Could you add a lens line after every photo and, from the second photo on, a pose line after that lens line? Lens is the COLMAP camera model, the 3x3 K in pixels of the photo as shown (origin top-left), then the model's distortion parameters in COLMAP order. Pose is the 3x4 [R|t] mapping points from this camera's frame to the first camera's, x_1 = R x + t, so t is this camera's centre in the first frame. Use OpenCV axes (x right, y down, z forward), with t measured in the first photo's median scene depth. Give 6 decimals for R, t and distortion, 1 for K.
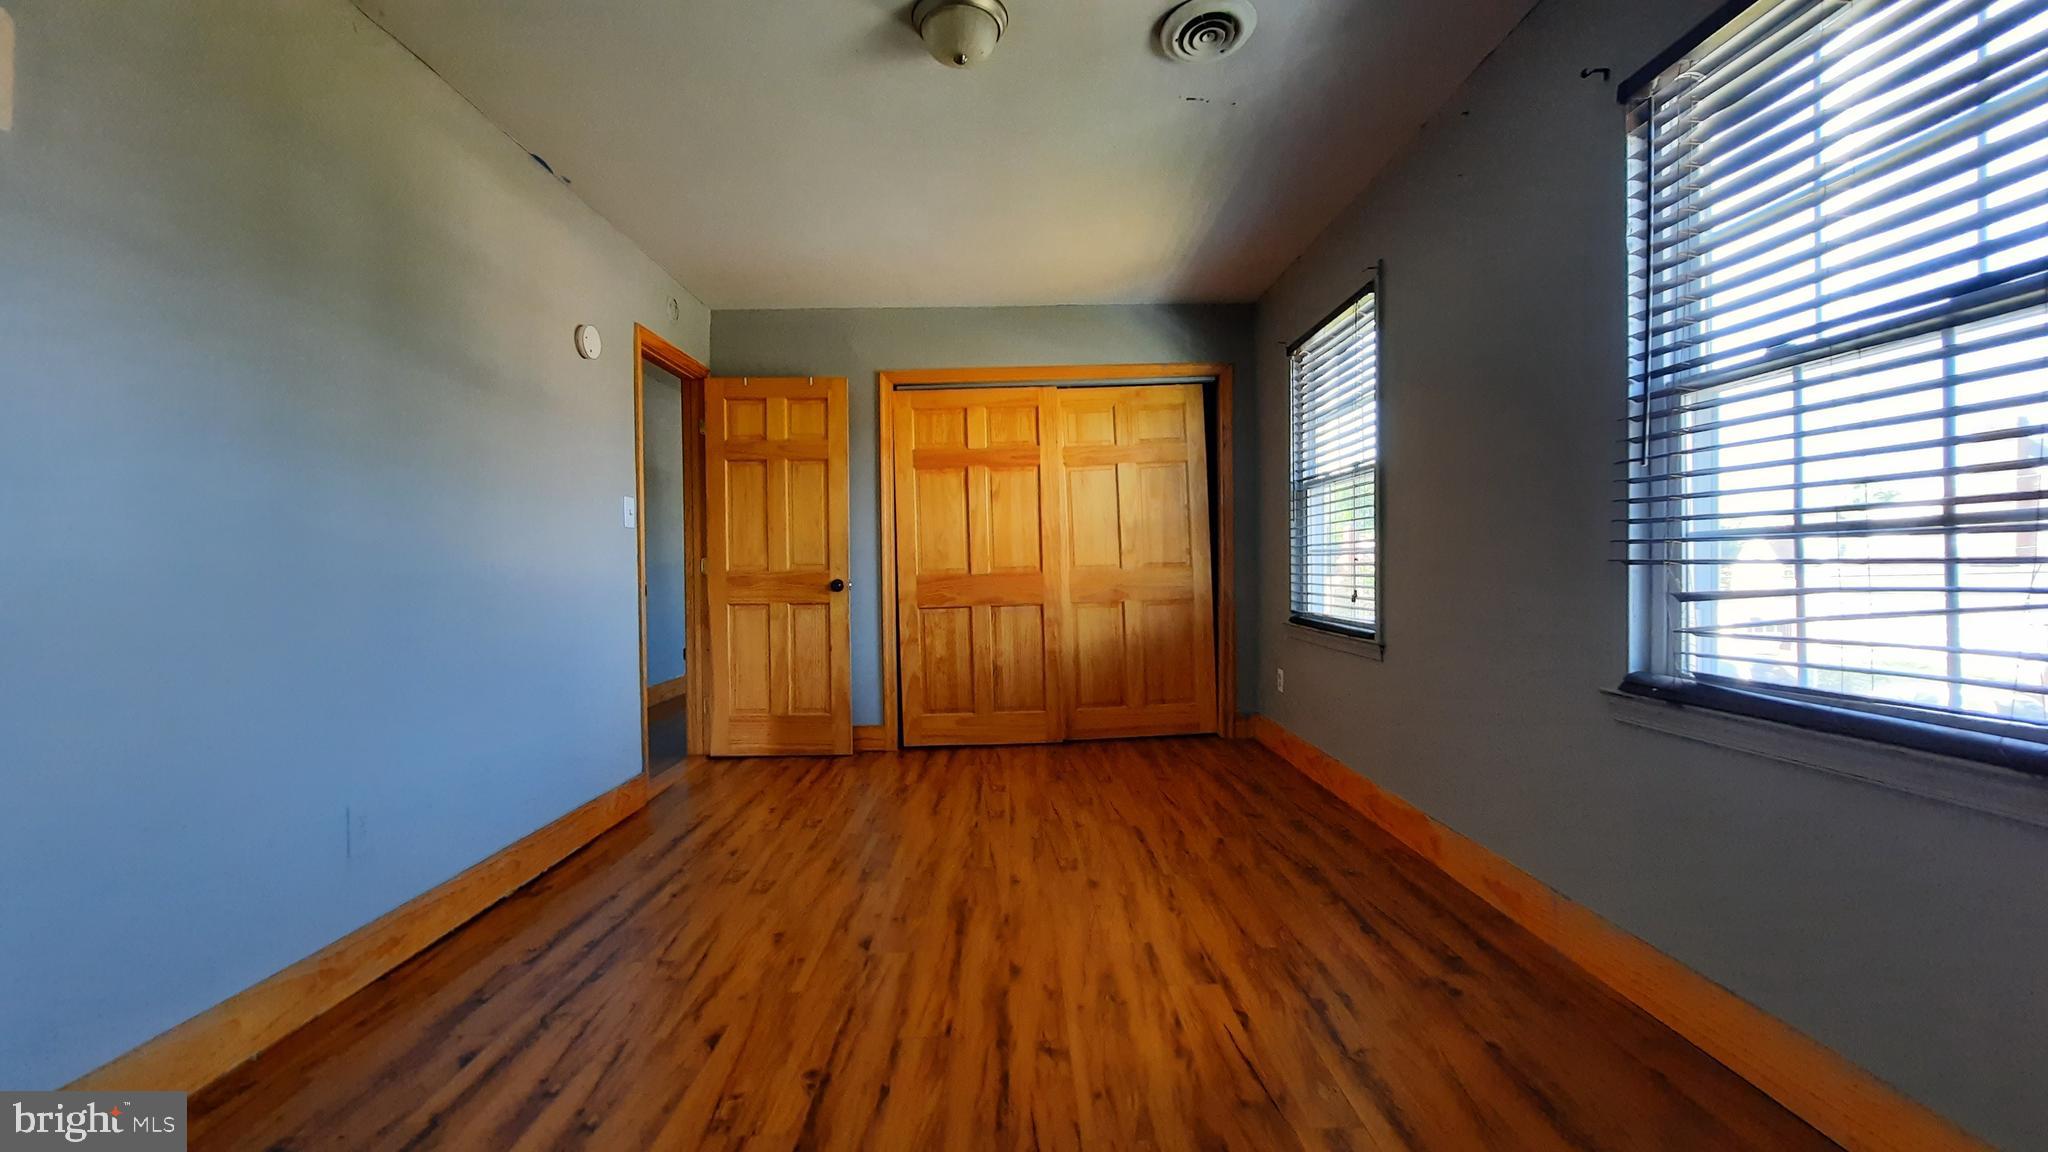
lens RADIAL K [[824.5, 0, 1027.7], [0, 824.5, 577.7], [0, 0, 1]] dist [-0.000105, 0.000078]
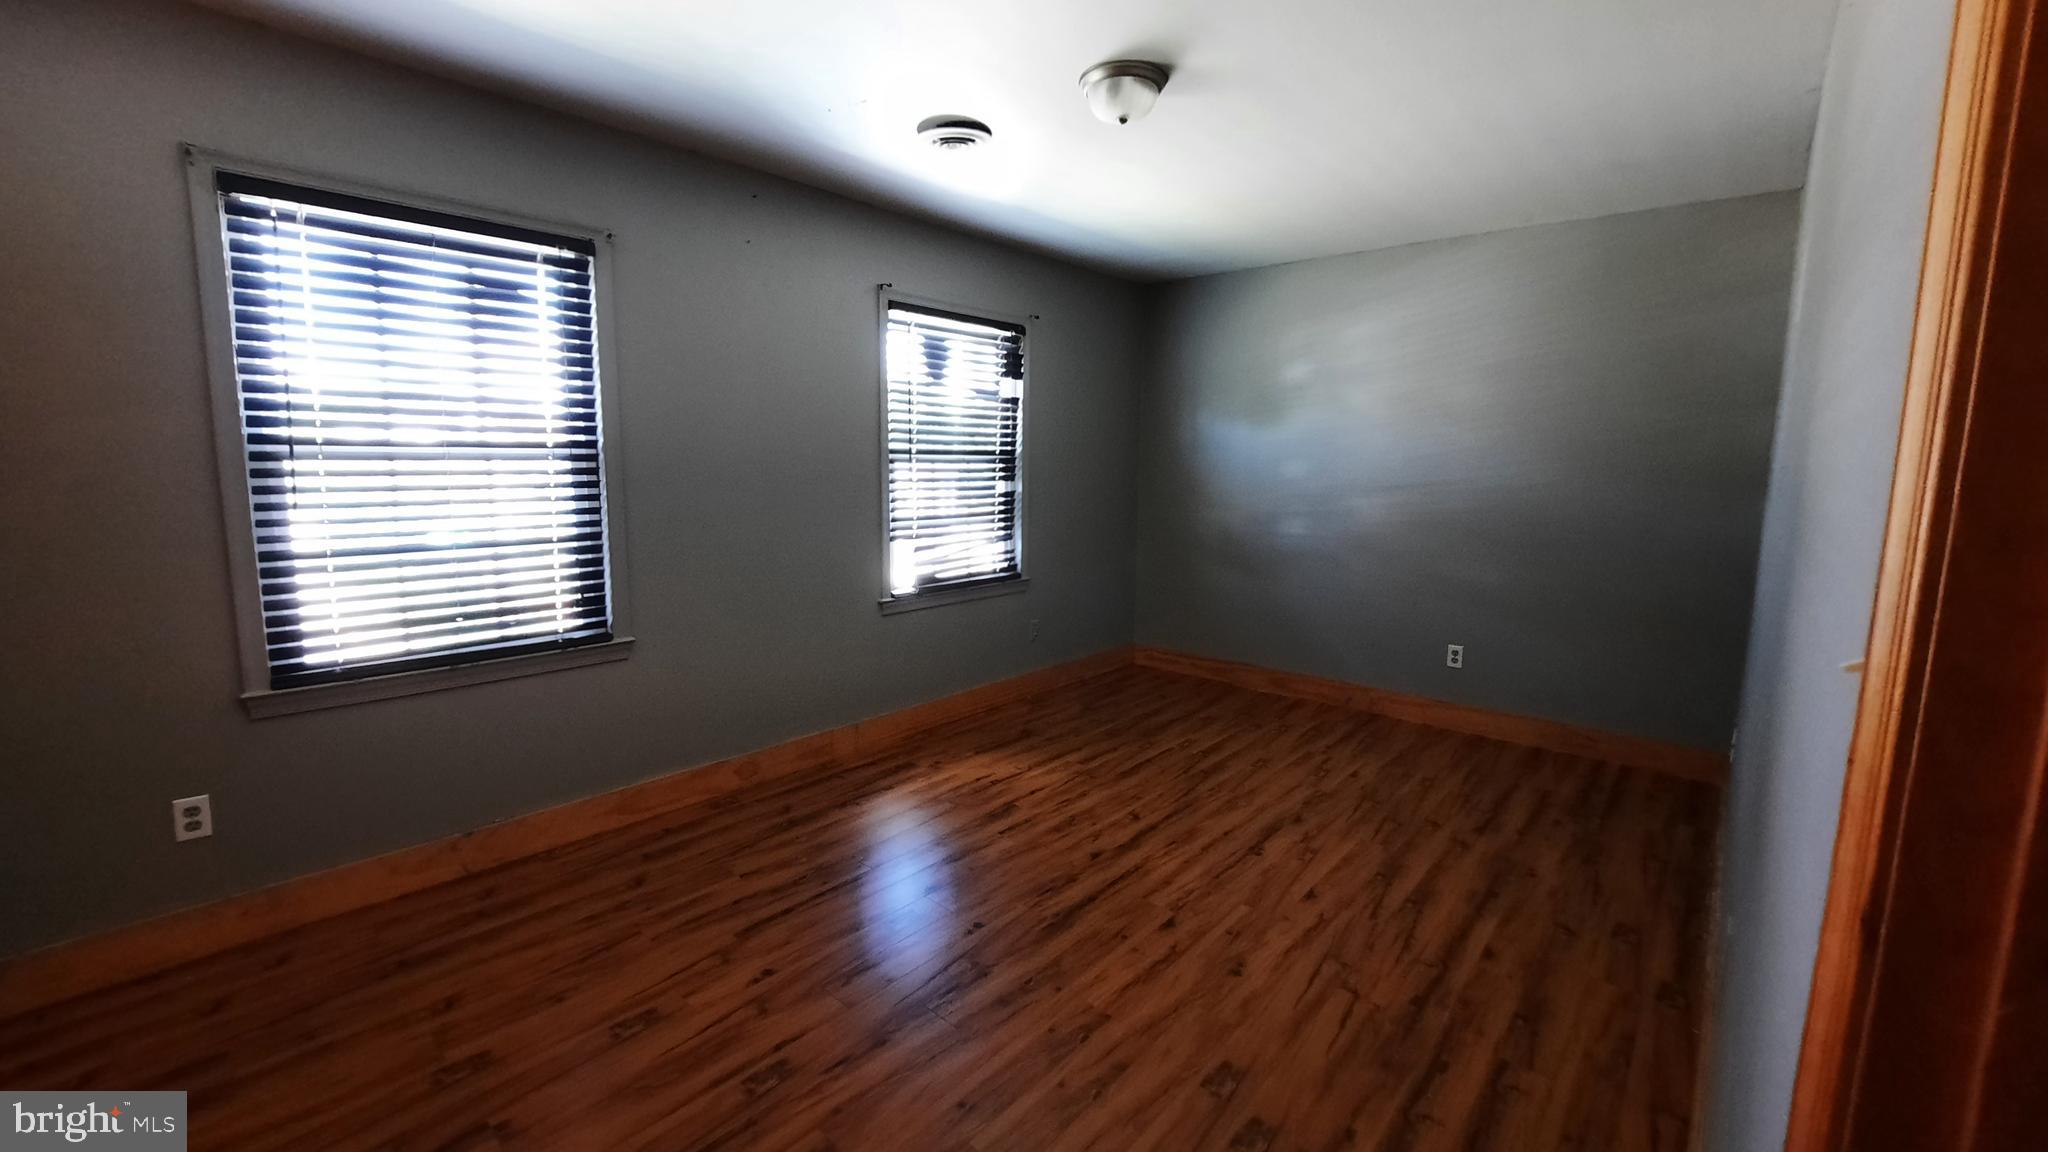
lens RADIAL K [[824.5, 0, 1023.8], [0, 824.5, 569.3], [0, 0, 1]] dist [-0.000105, 0.000078]
pose [[-0.740456, -0.088045, 0.666313, -0.794835], [0.003829, 0.990814, 0.135179, -0.186695], [-0.672094, 0.102645, -0.733317, 2.016551]]
